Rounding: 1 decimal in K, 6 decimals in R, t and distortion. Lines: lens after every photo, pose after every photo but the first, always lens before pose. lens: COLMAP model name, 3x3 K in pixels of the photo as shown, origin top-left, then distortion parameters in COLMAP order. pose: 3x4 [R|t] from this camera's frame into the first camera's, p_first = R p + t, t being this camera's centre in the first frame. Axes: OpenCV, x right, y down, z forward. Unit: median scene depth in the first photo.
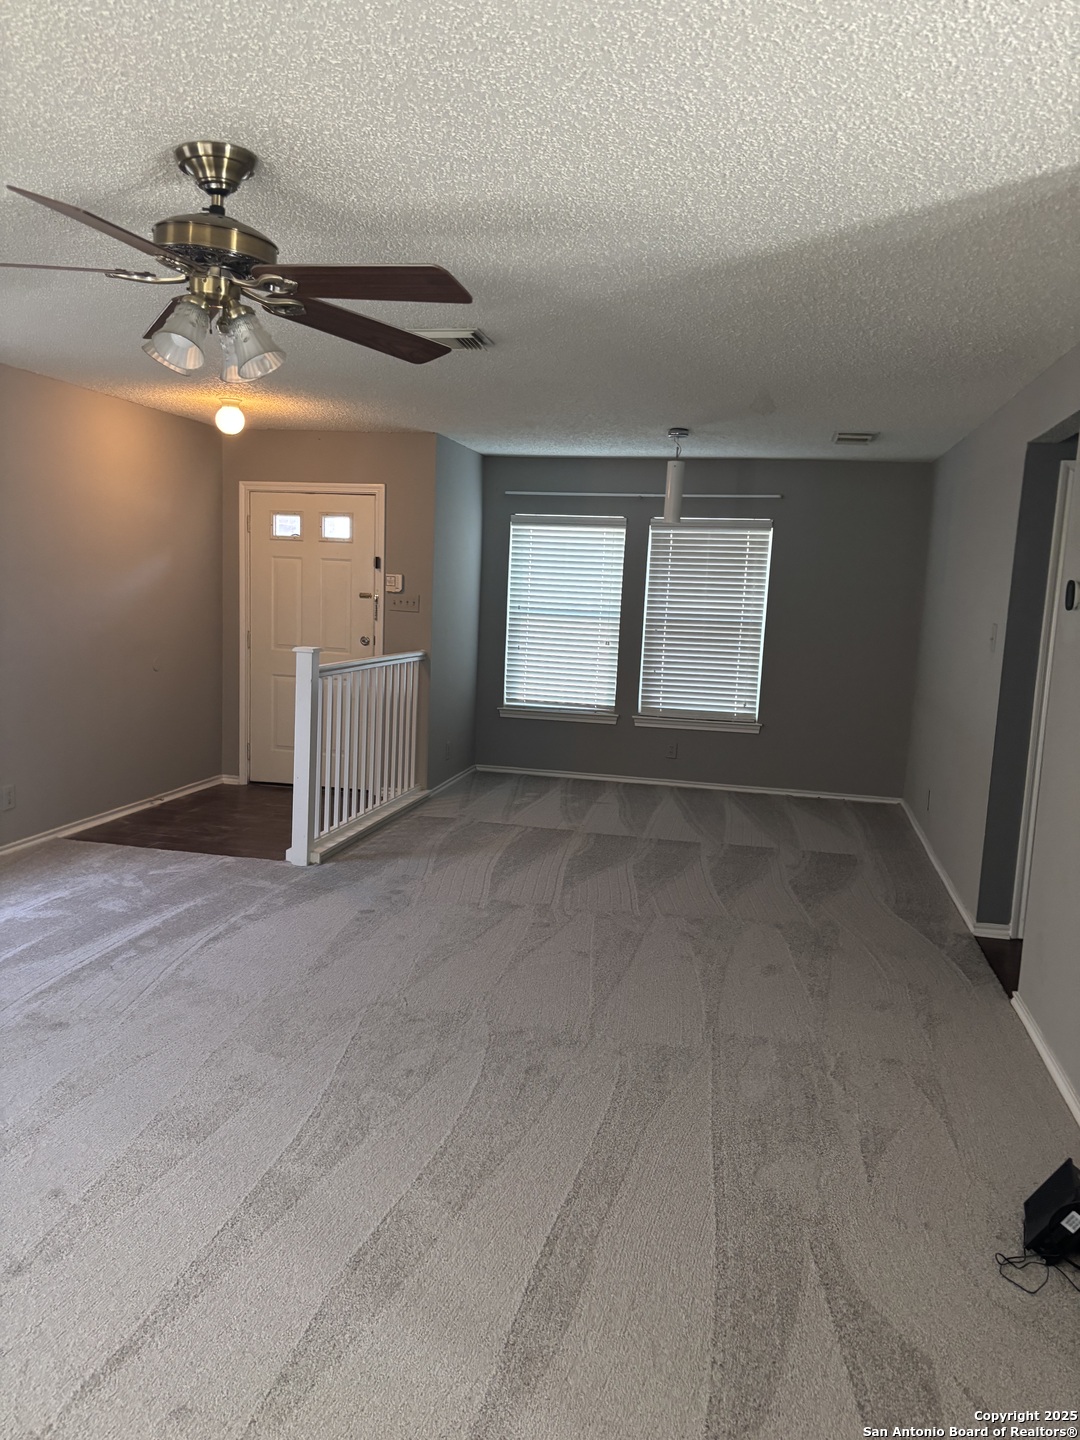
lens RADIAL K [[1090.3, 0, 542.0], [0, 1090.3, 729.4], [0, 0, 1]] dist [0.050573, -0.057171]
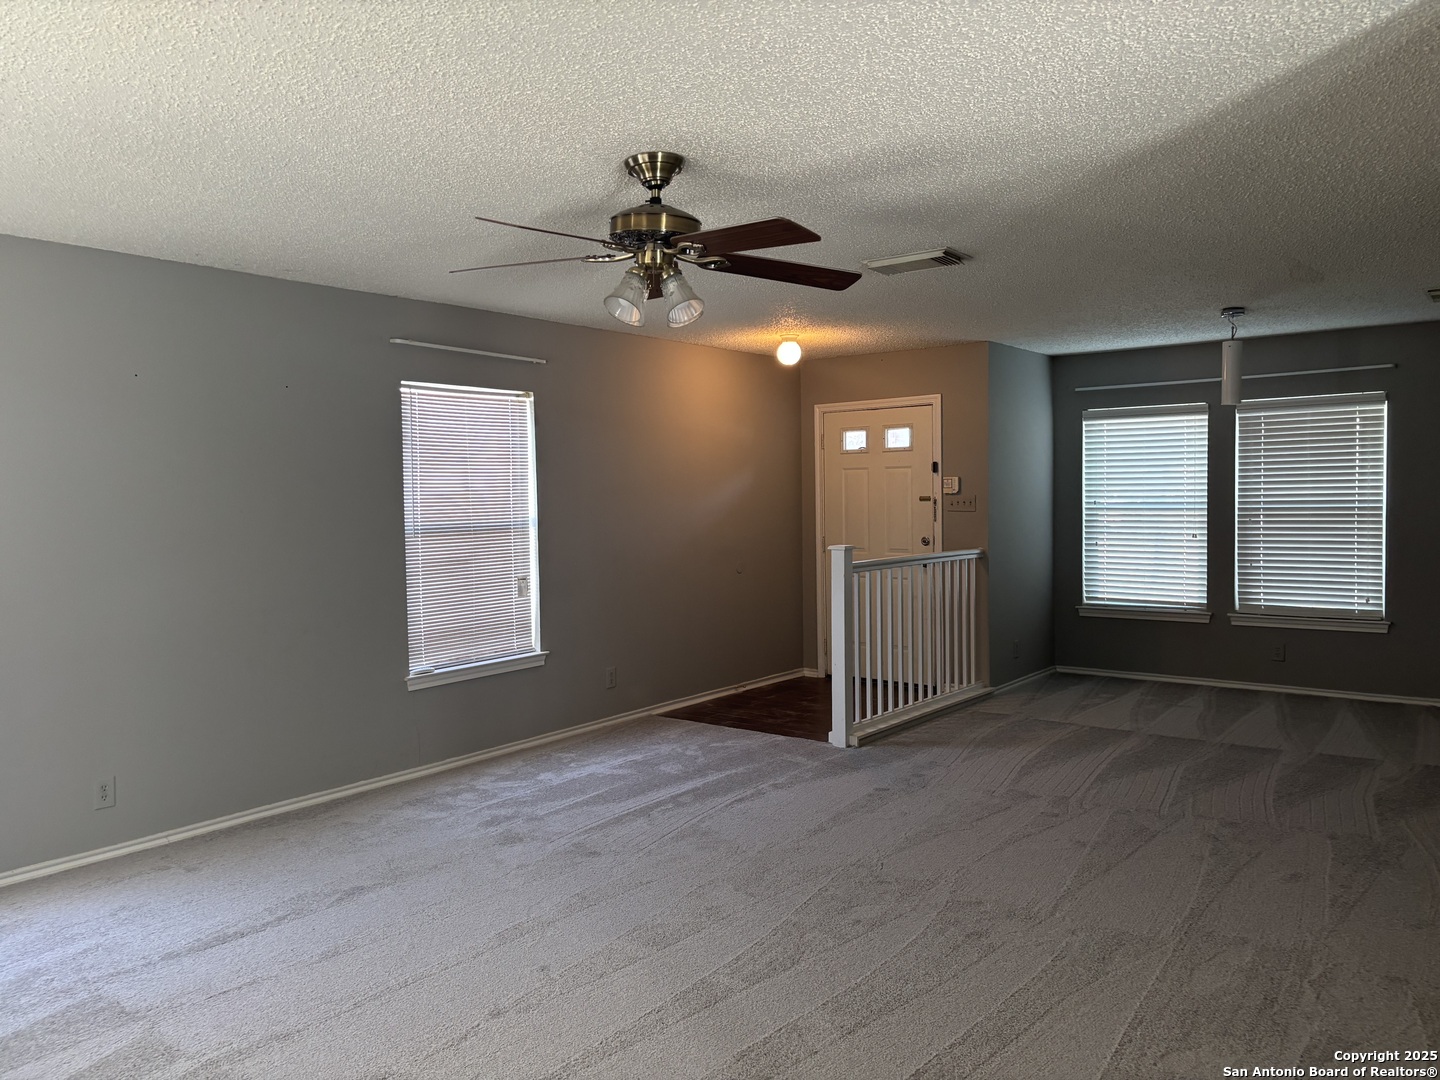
lens RADIAL K [[1090.3, 0, 711.1], [0, 1090.3, 526.2], [0, 0, 1]] dist [0.050573, -0.057171]
pose [[0.902426, -0.040733, -0.428916, 0.140308], [-0.005646, 0.994317, -0.106308, 0.023521], [0.430809, 0.098357, 0.897067, -0.046240]]
